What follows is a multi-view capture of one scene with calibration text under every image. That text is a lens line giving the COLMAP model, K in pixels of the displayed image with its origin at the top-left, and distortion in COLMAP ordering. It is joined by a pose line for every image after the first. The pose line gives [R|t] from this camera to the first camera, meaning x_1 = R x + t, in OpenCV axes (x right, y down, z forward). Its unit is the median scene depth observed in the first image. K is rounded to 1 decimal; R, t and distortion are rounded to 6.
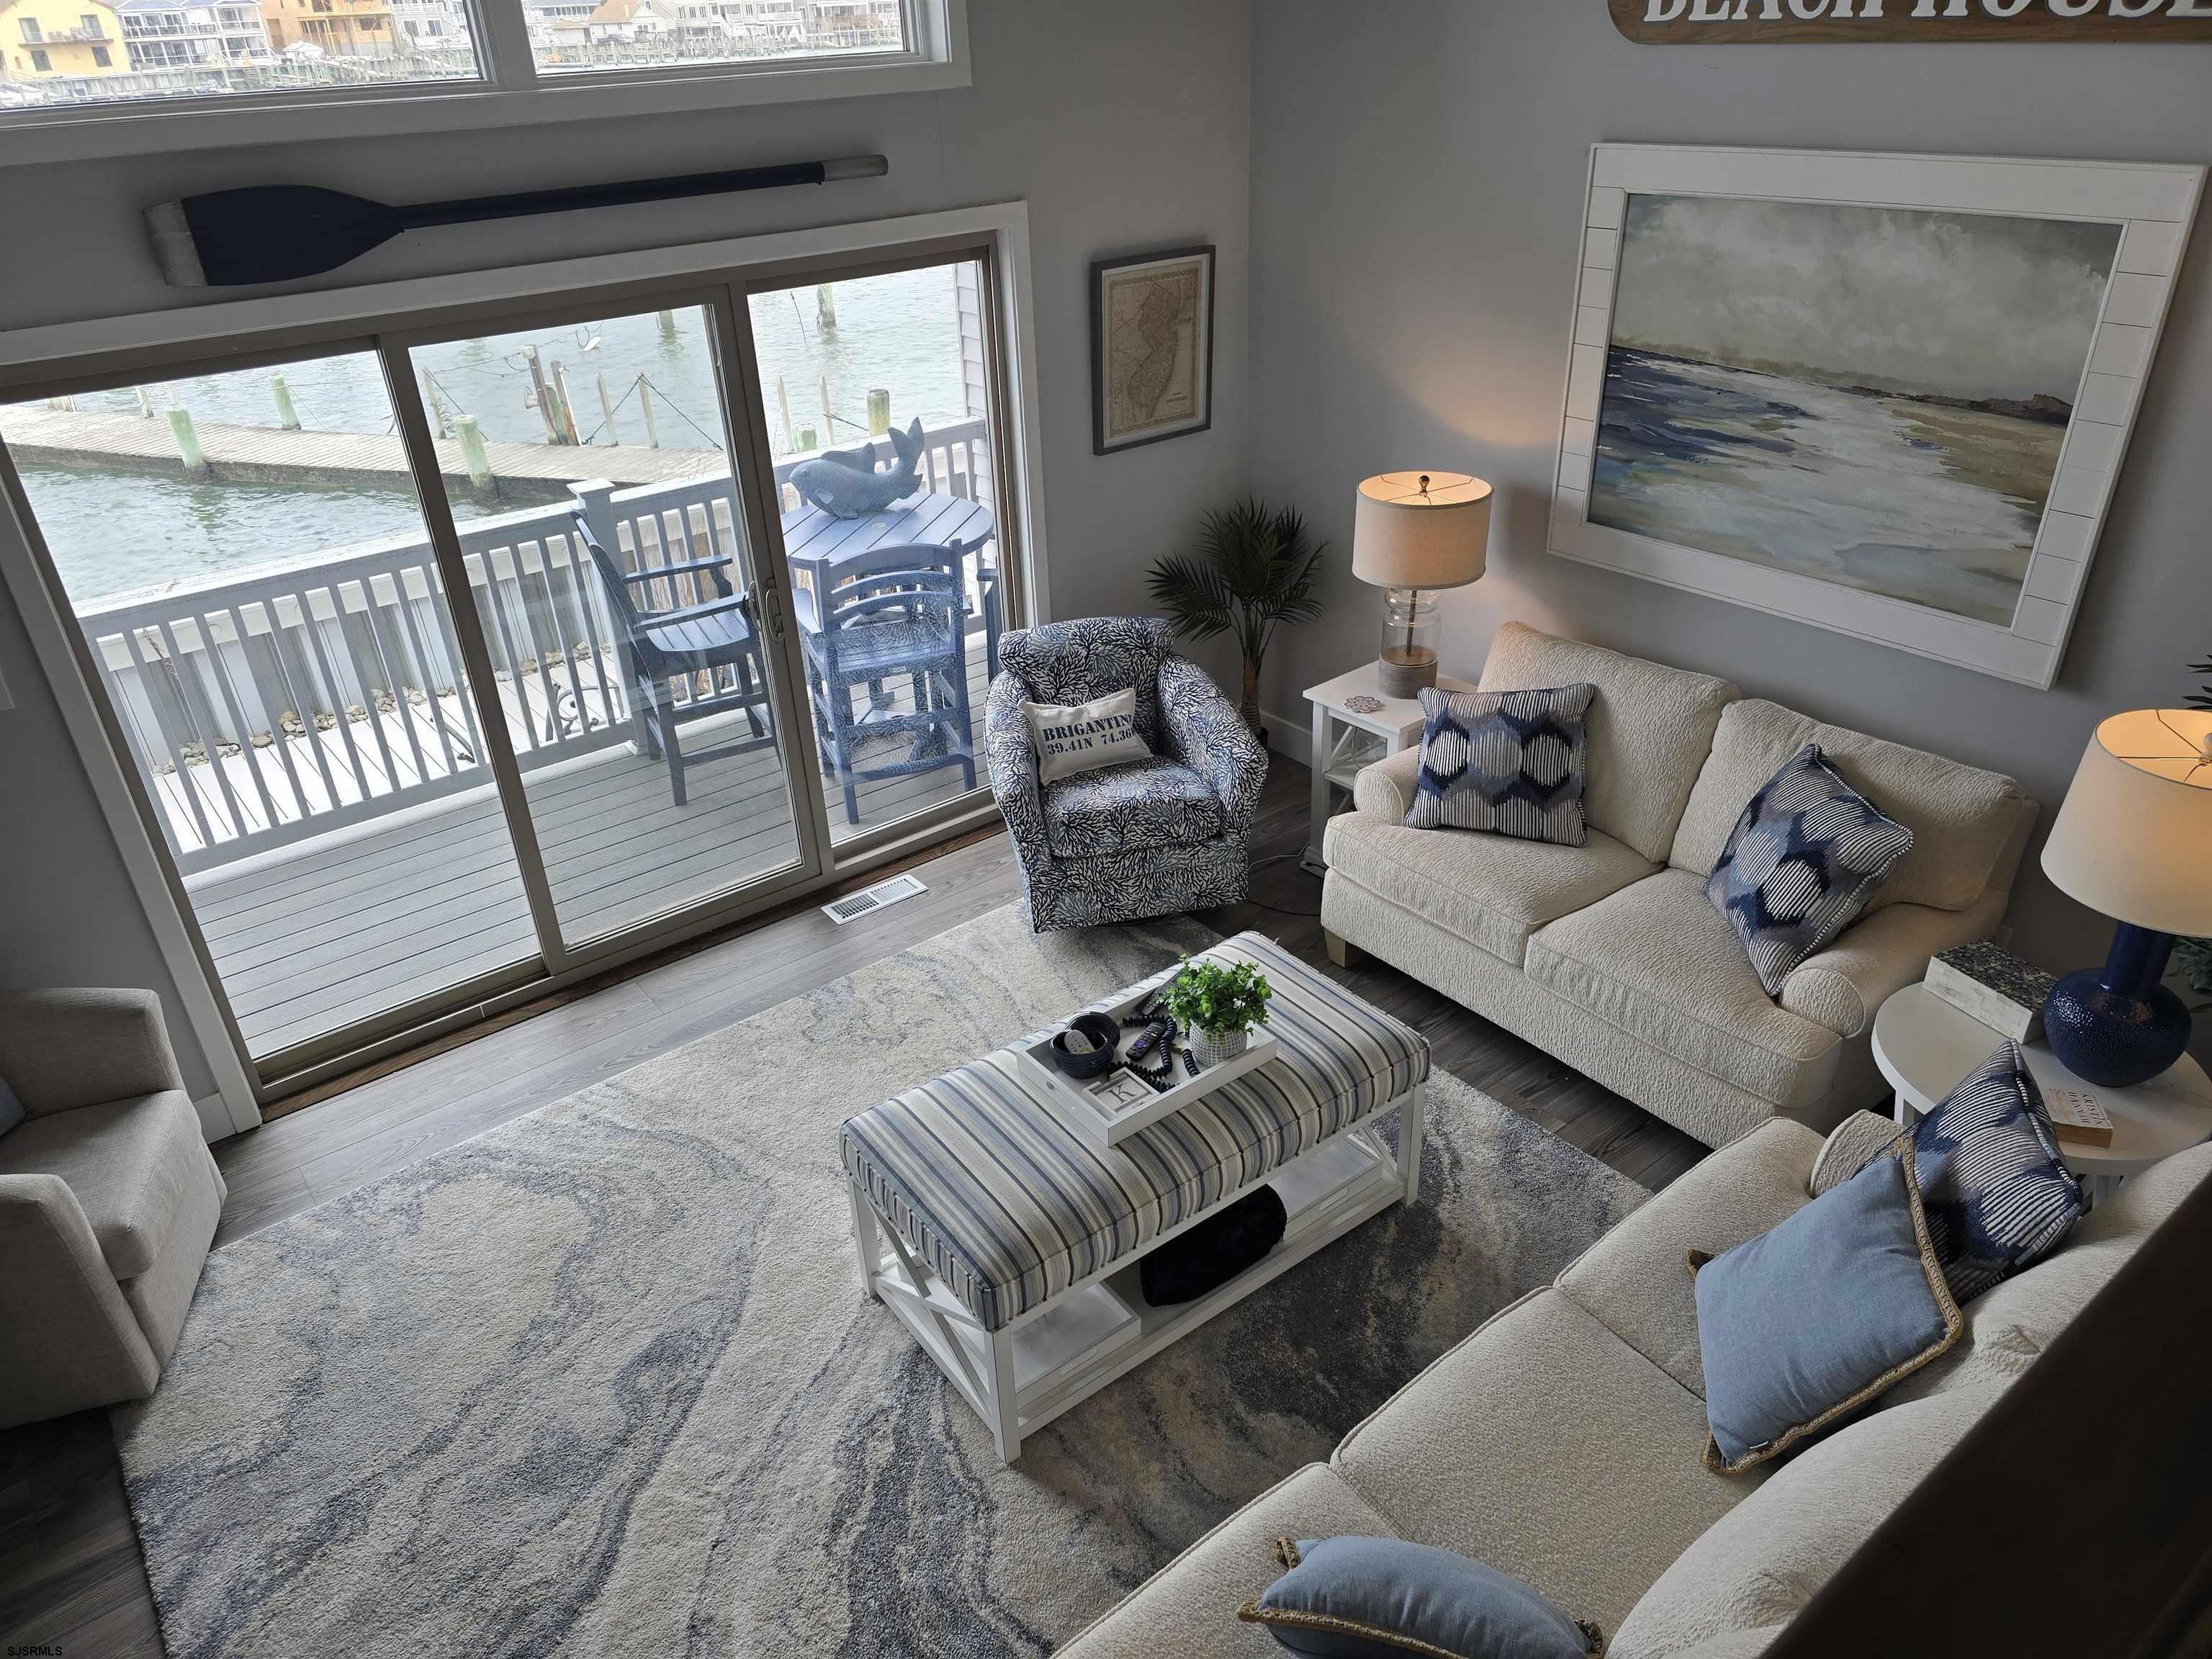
lens RADIAL K [[1490.8, 0, 1095.7], [0, 1490.8, 825.3], [0, 0, 1]] dist [0.039845, -0.033075]
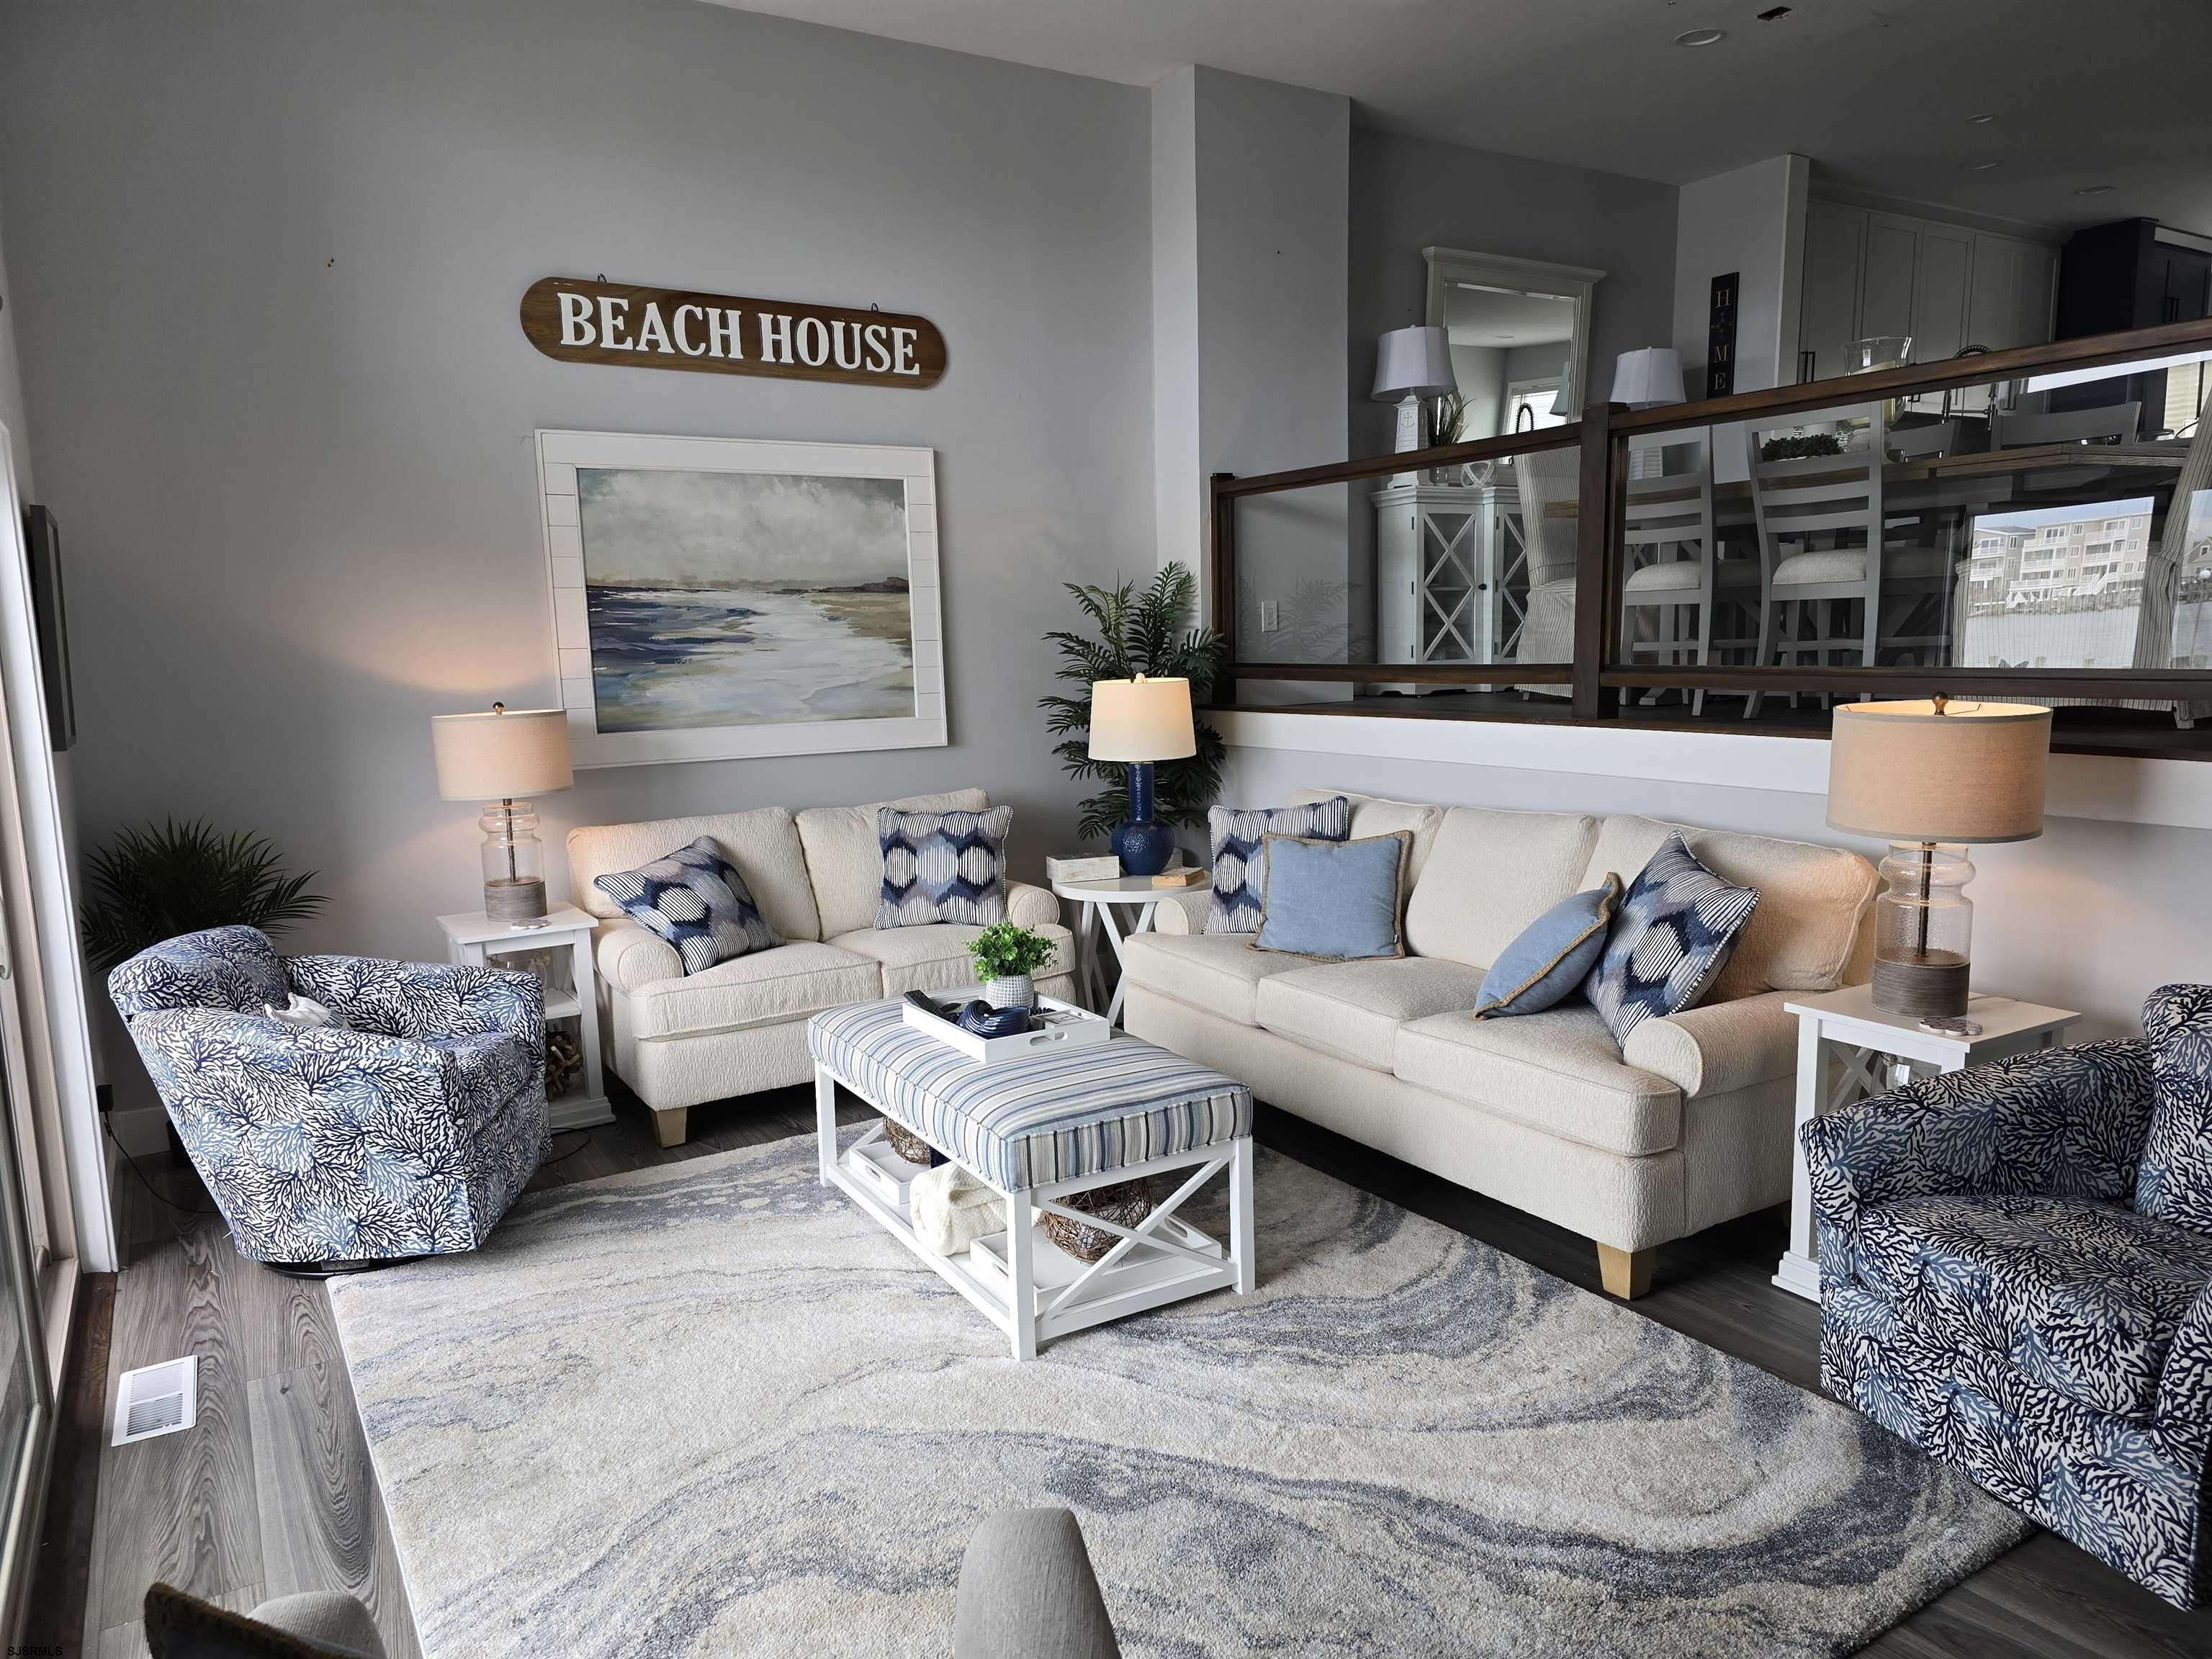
lens RADIAL K [[1431.2, 0, 1102.2], [0, 1431.2, 857.5], [0, 0, 1]] dist [0.065322, -0.118062]
pose [[0.116847, -0.109877, 0.987053, -0.801645], [0.498490, 0.866088, 0.037400, 0.039210], [-0.858984, 0.487666, 0.155972, 0.565555]]
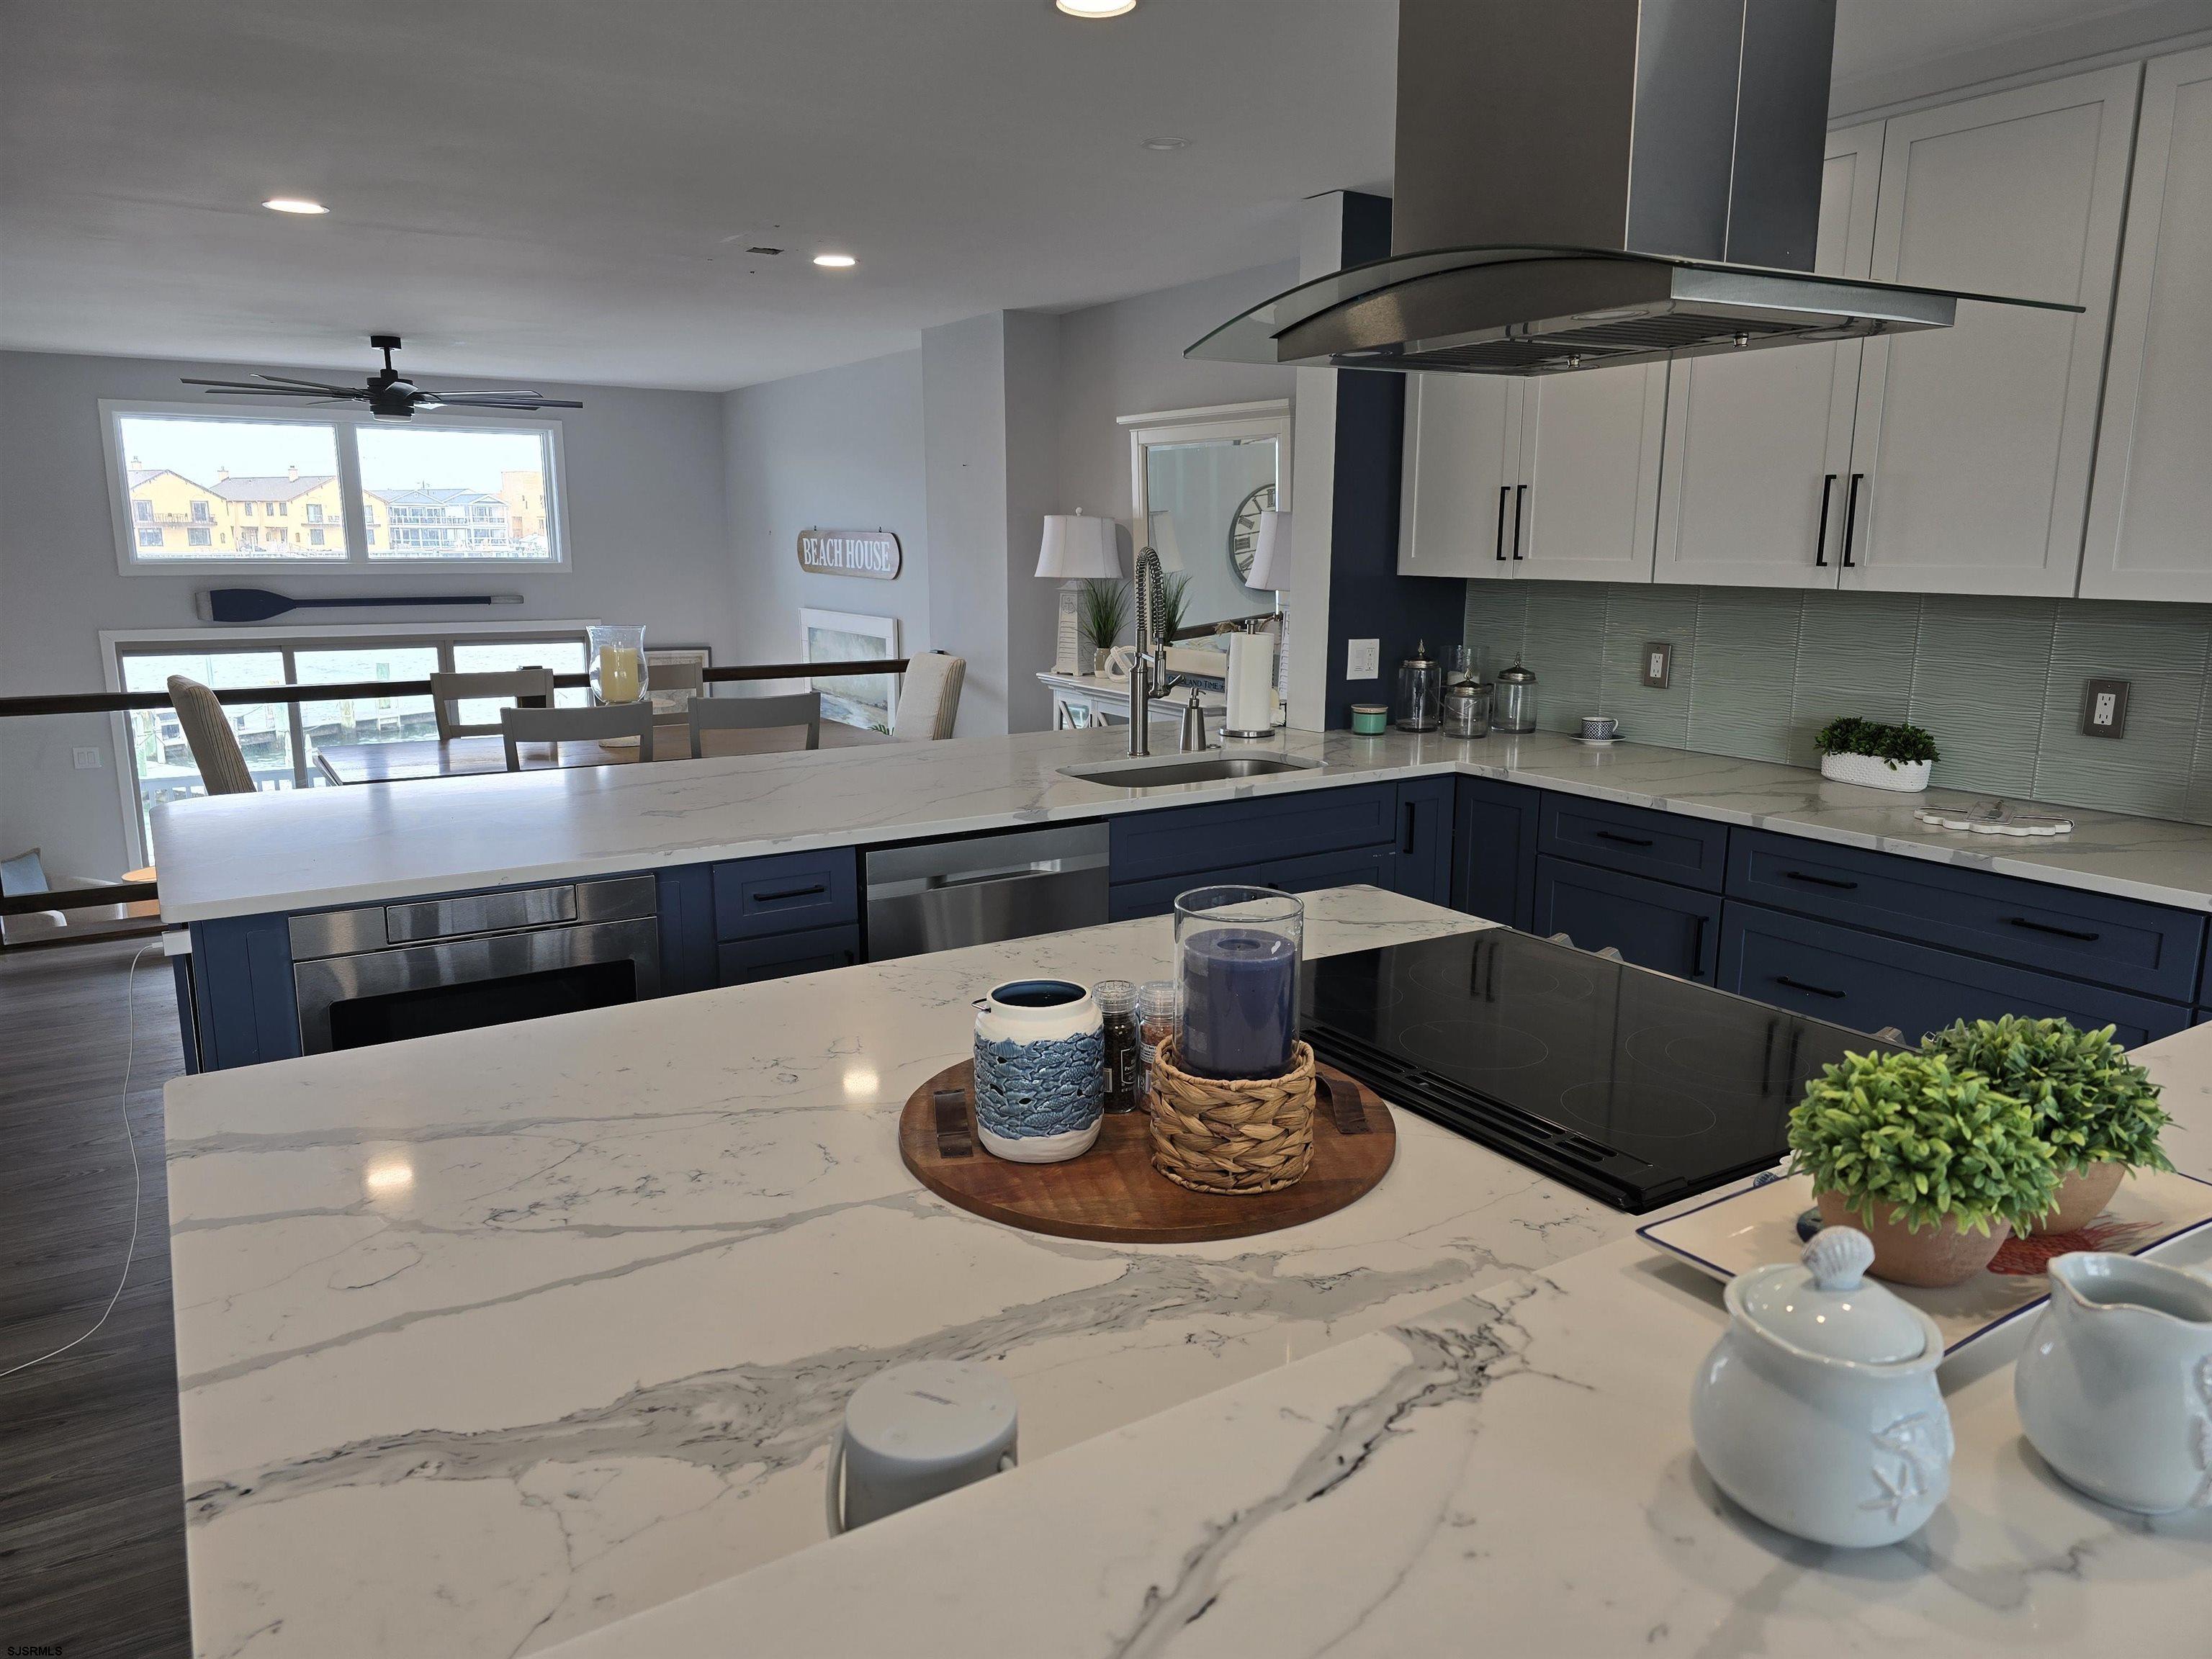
lens RADIAL K [[1473.3, 0, 1119.5], [0, 1473.3, 825.8], [0, 0, 1]] dist [0.067561, -0.060100]
pose [[0.995777, 0.062254, -0.067479, 1.000217], [-0.079728, 0.950809, -0.299341, 0.541254], [0.045524, 0.303456, 0.951757, -1.113334]]
